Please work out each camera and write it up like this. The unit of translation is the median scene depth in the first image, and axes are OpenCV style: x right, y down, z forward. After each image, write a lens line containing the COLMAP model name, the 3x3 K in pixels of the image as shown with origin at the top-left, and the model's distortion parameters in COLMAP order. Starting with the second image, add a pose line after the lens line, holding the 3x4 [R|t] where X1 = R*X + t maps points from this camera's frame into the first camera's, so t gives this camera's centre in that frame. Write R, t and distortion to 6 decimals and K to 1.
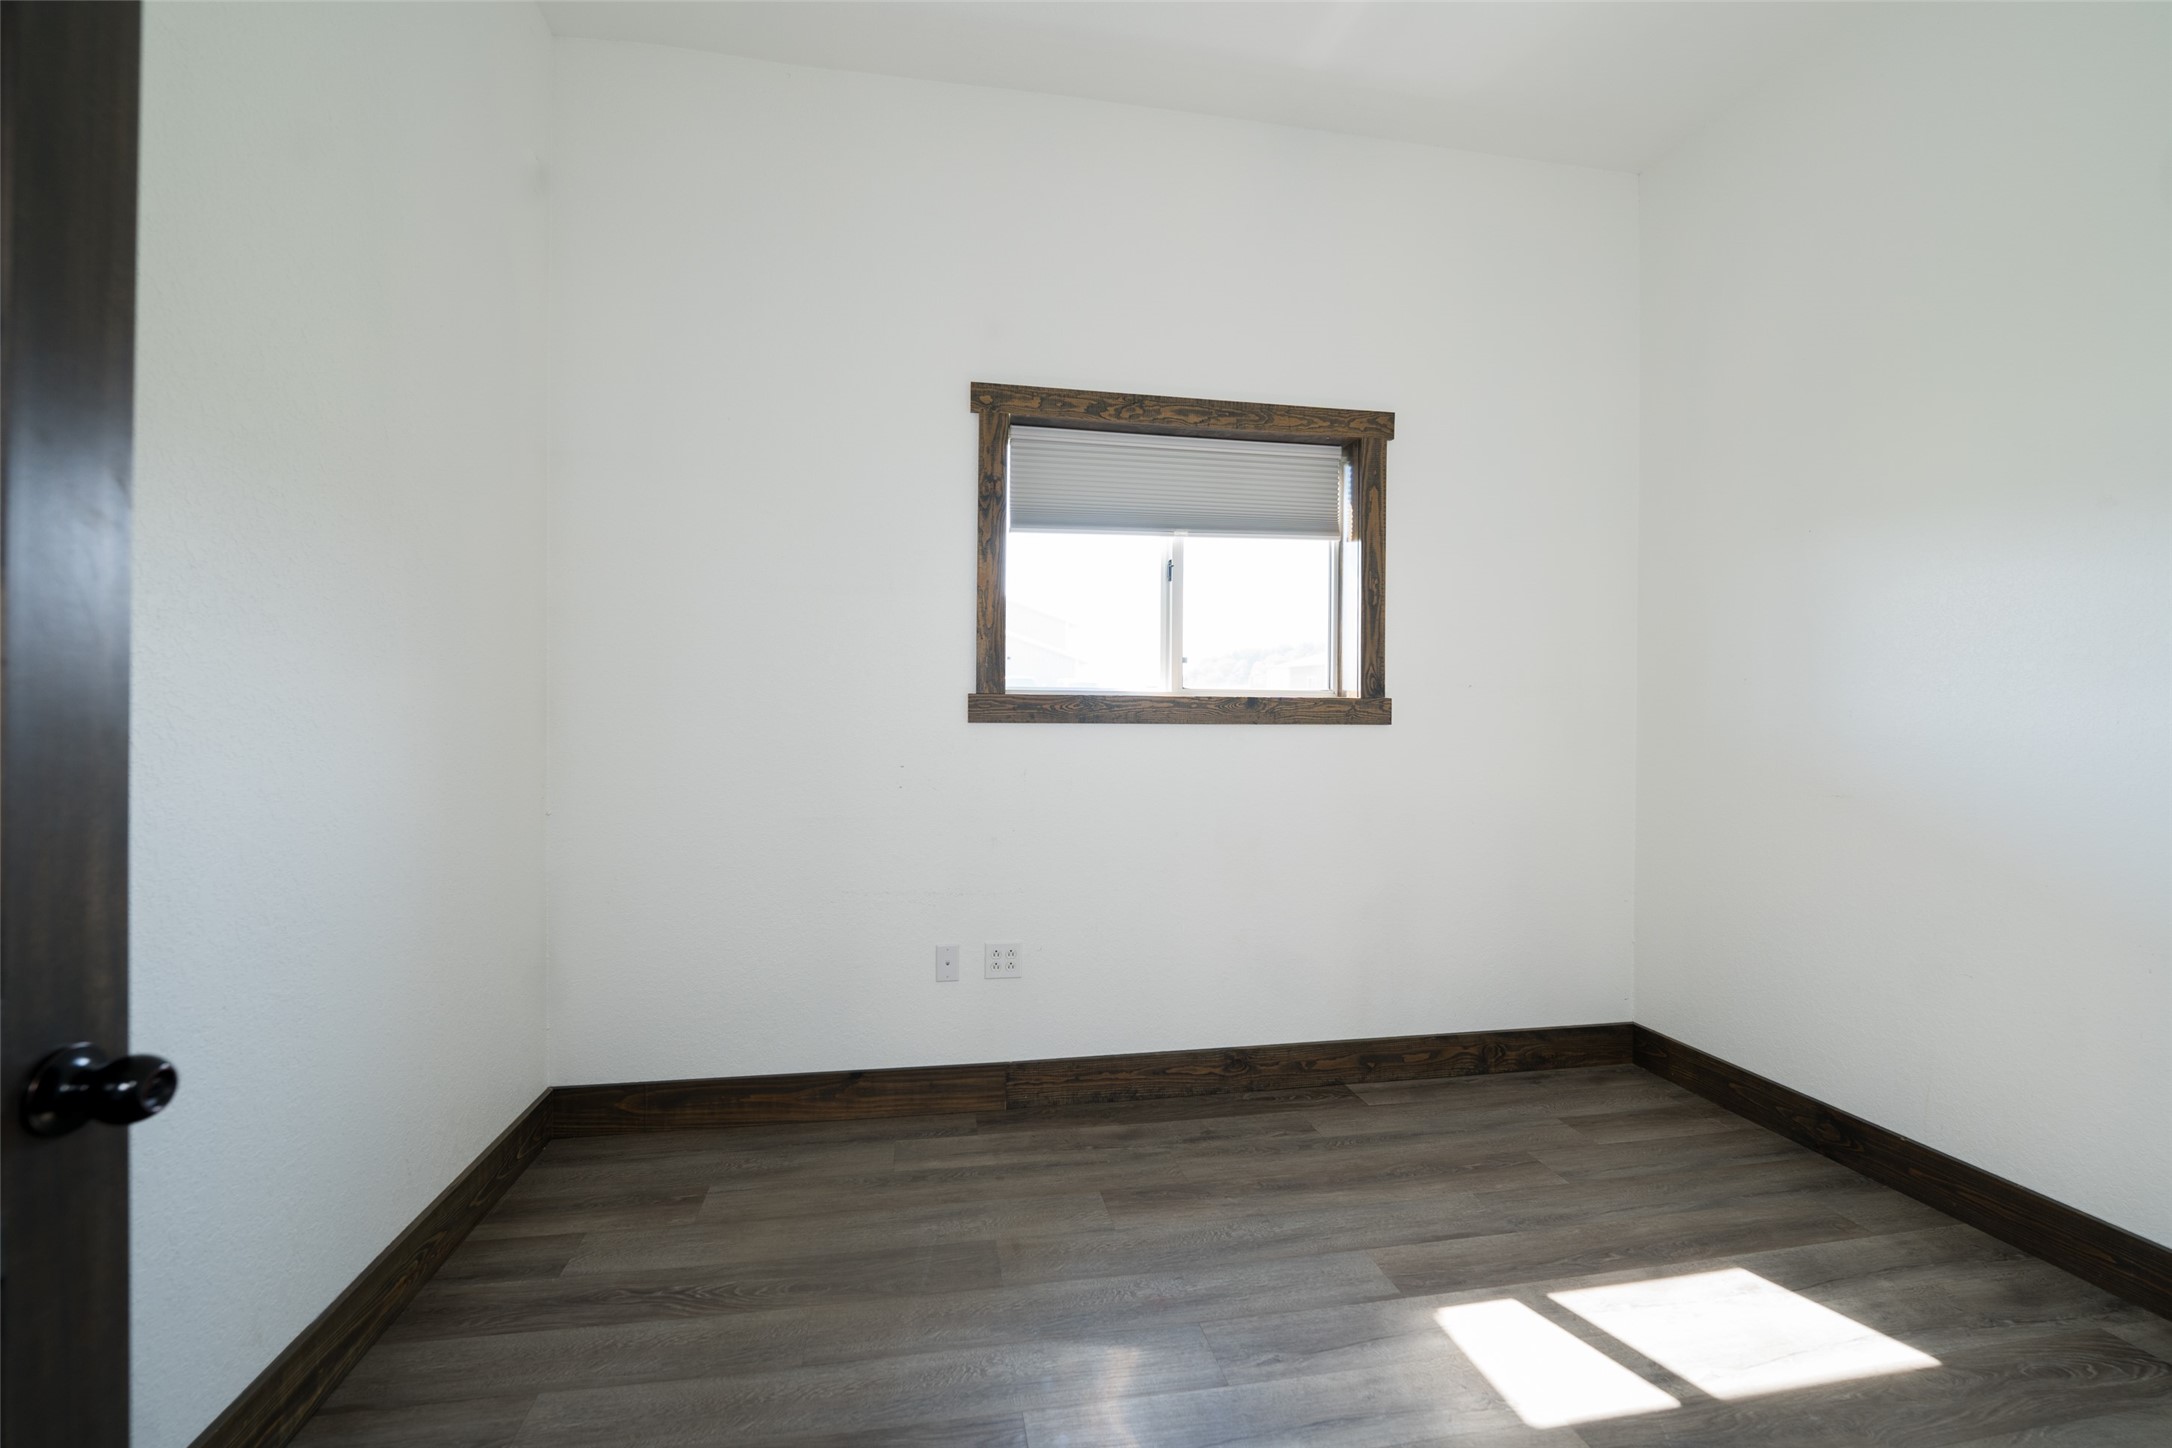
lens RADIAL K [[918.1, 0, 1086.0], [0, 918.1, 724.0], [0, 0, 1]] dist [0.013107, 0.000020]
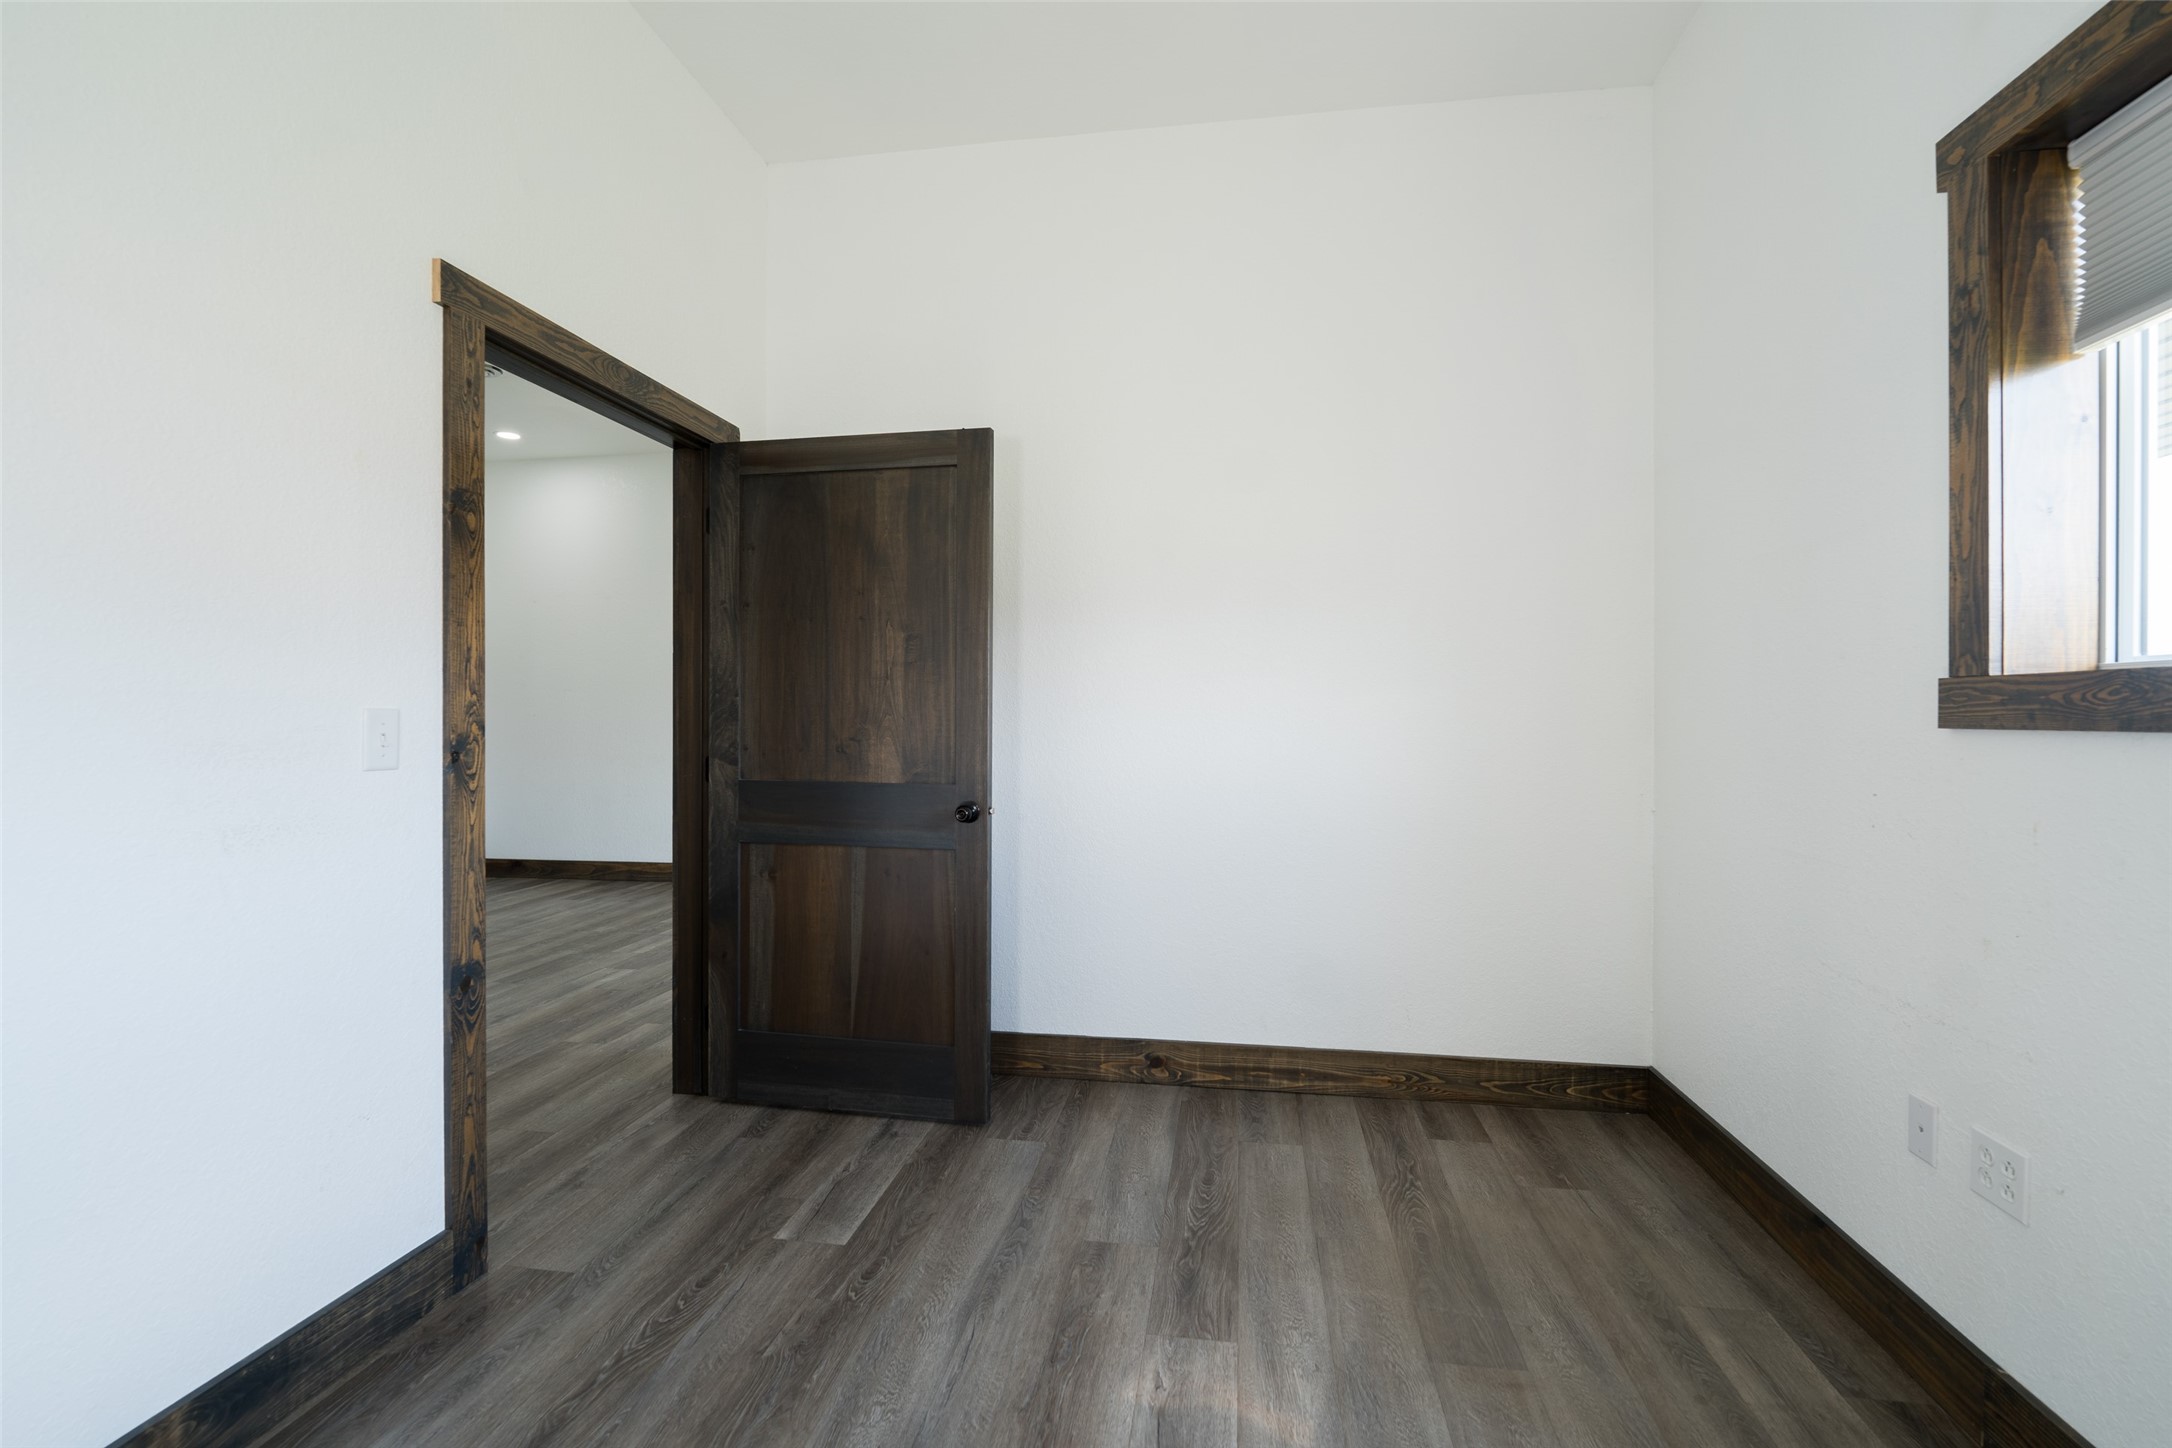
lens RADIAL K [[919.5, 0, 1096.6], [0, 919.5, 723.0], [0, 0, 1]] dist [-0.011108, -0.000328]
pose [[-0.334569, -0.002926, -0.942367, 0.616225], [-0.005786, 0.999983, -0.001050, -0.001490], [0.942353, 0.005102, -0.334581, 0.719678]]
